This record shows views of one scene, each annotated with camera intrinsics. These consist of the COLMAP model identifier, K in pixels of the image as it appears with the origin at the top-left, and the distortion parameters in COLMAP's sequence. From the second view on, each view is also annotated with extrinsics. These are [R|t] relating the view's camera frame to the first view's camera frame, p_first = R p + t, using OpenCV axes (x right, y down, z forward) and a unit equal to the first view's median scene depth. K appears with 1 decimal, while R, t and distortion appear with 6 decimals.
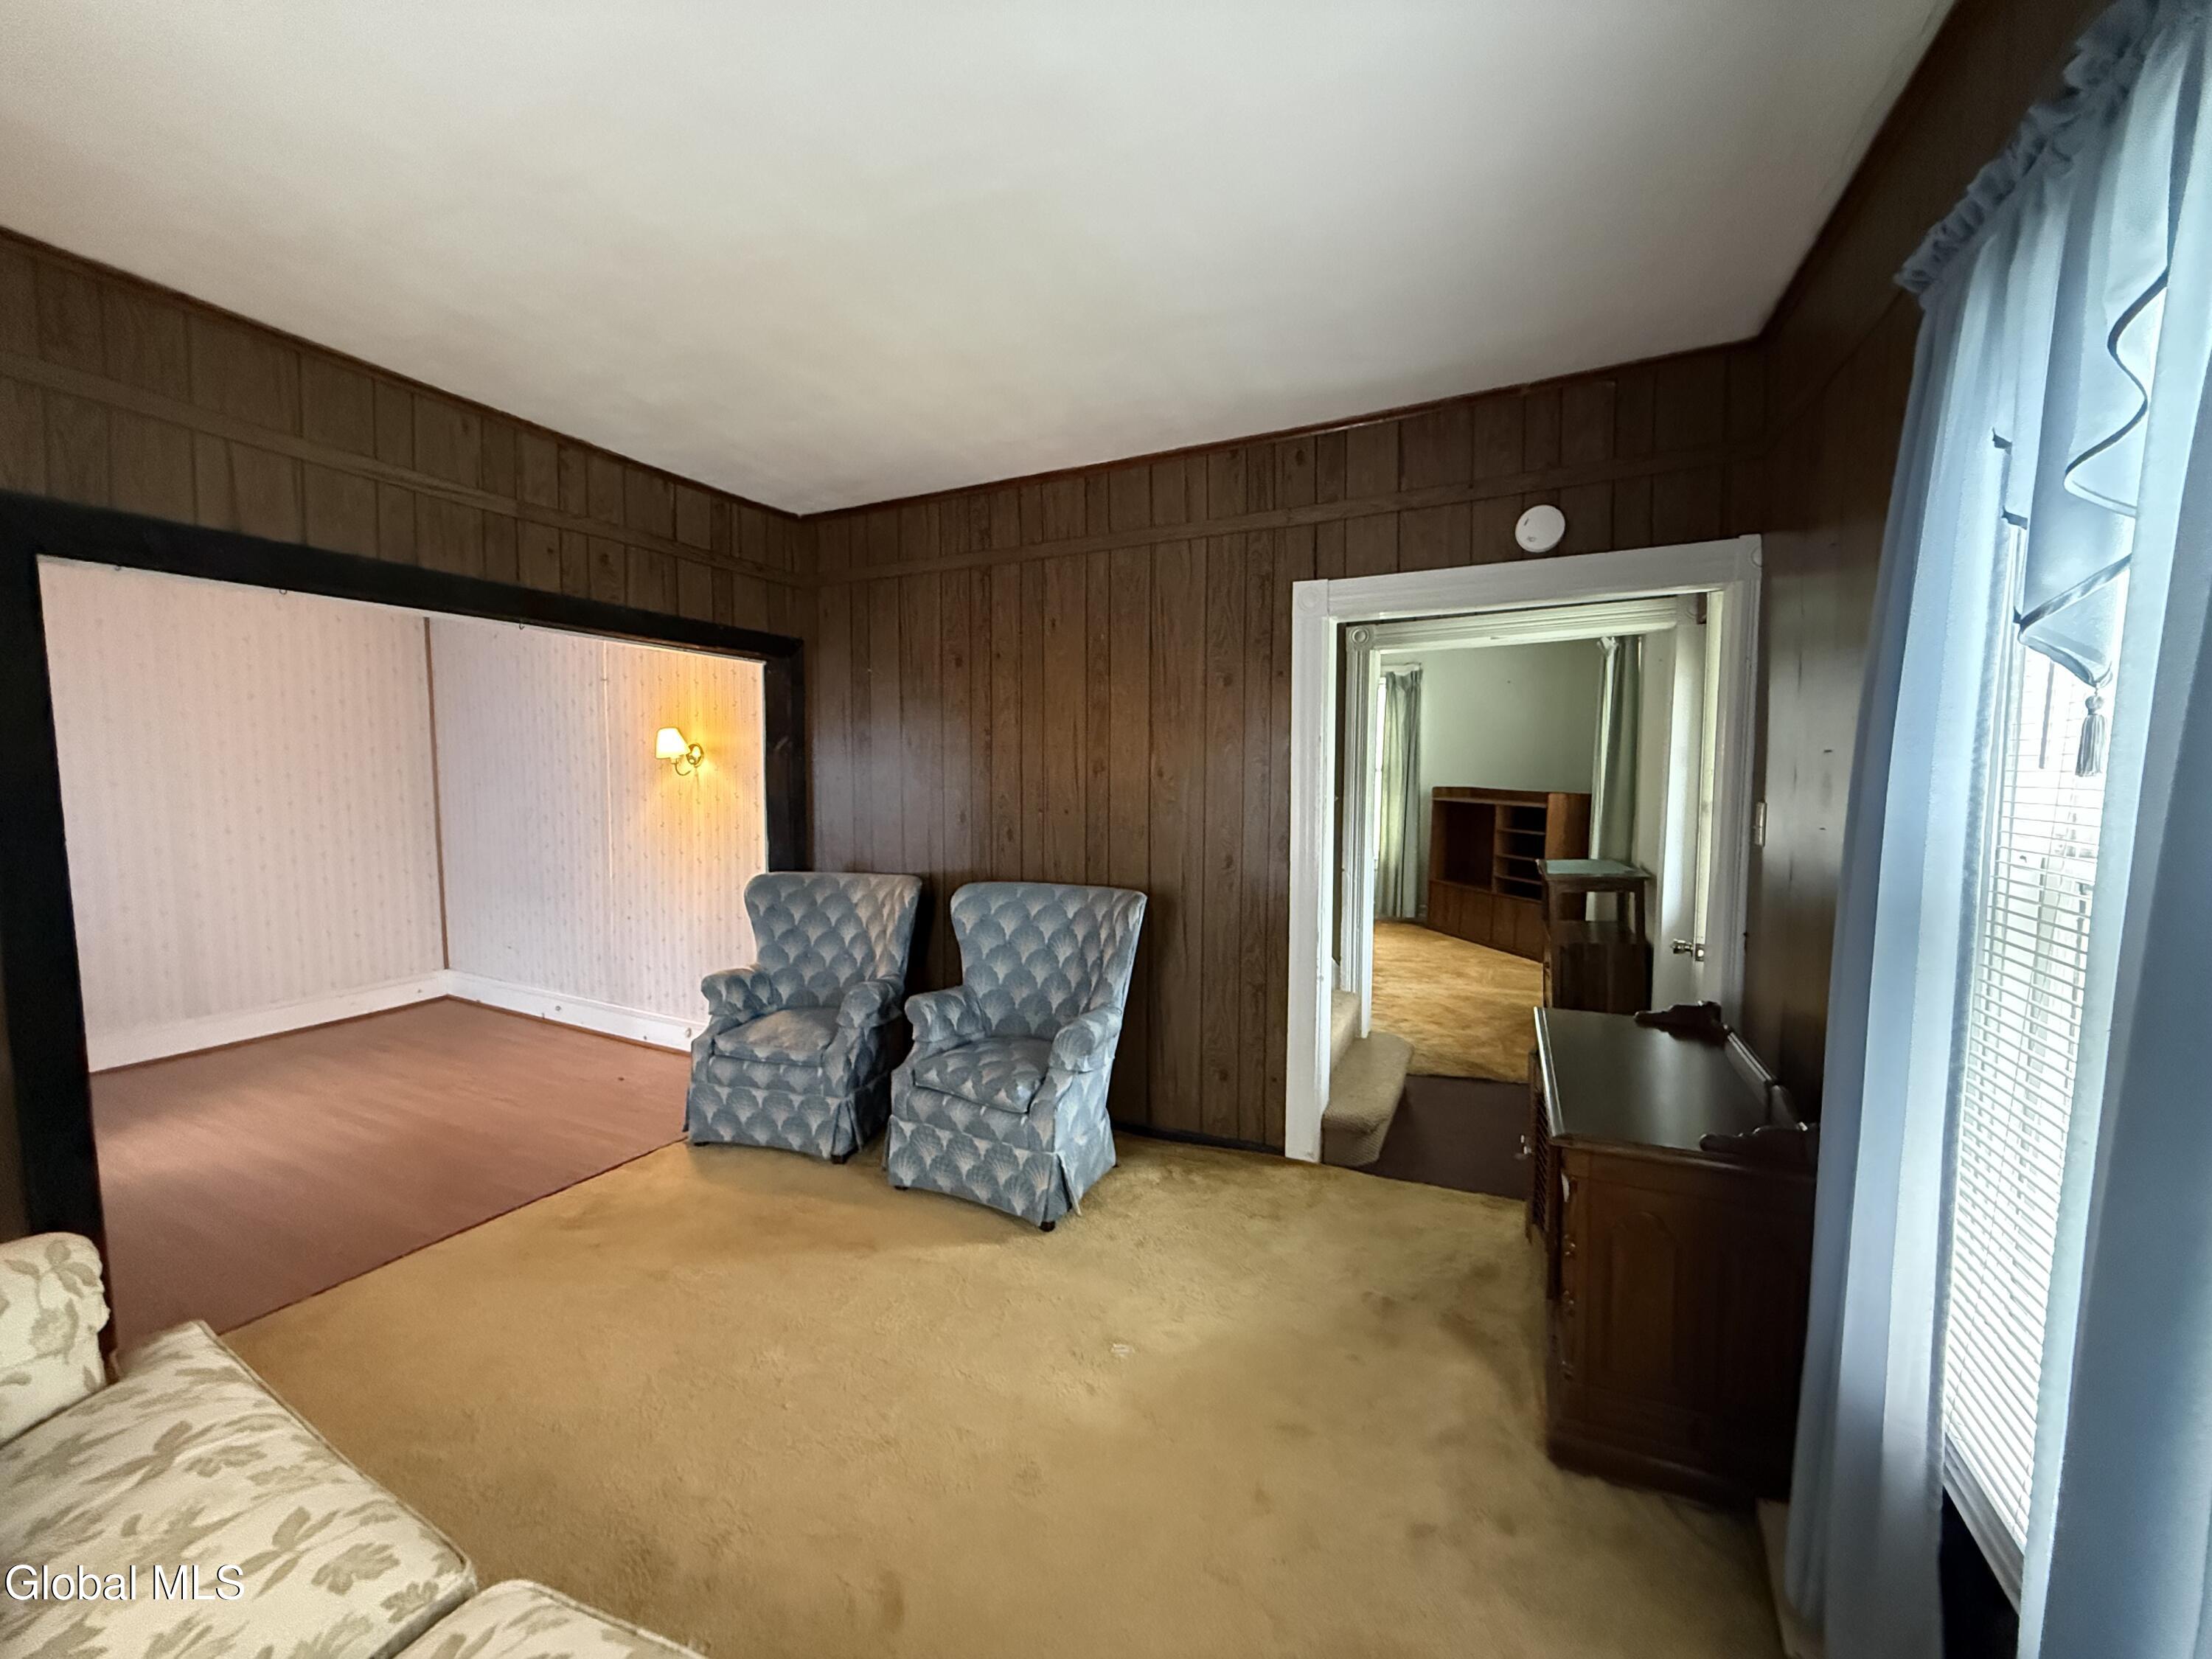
lens RADIAL K [[877.1, 0, 1103.0], [0, 877.1, 823.5], [0, 0, 1]] dist [-0.001101, 0.000475]
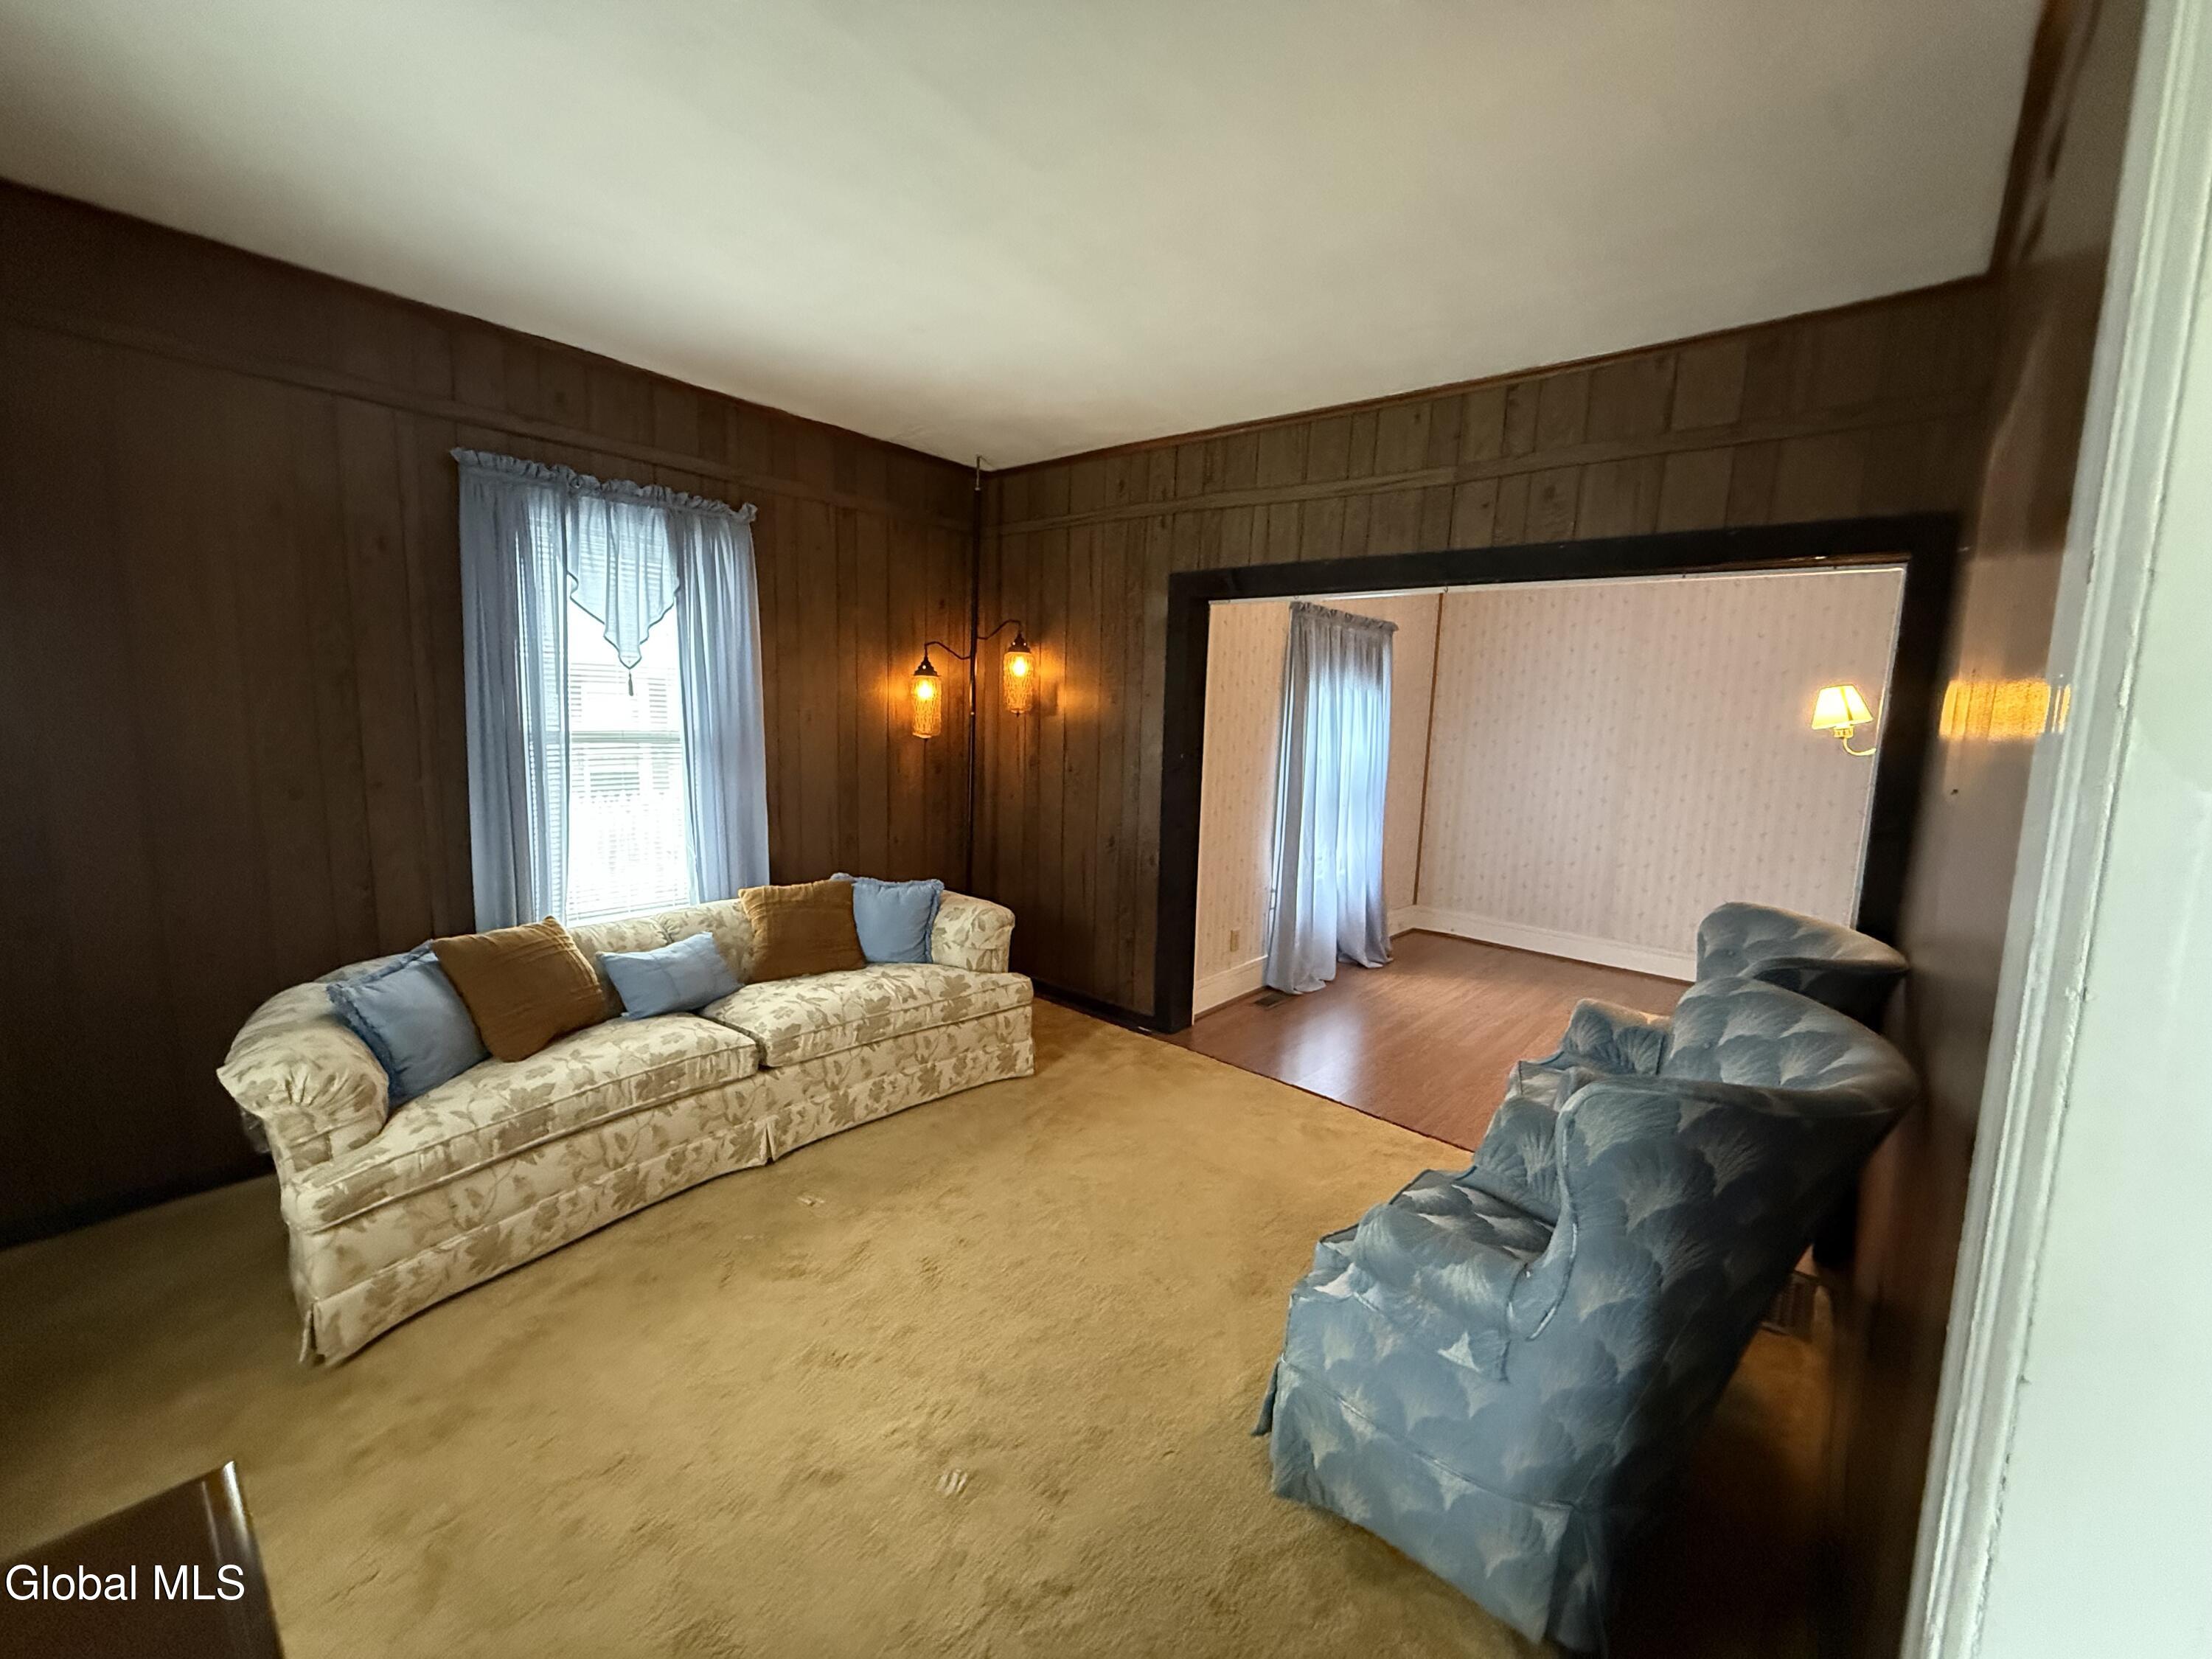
lens RADIAL K [[877.1, 0, 1101.4], [0, 877.1, 828.4], [0, 0, 1]] dist [-0.001101, 0.000475]
pose [[-0.268214, 0.113239, -0.956681, 0.465365], [-0.103049, 0.983997, 0.145363, -0.053676], [0.957832, 0.137574, -0.252253, 0.891960]]
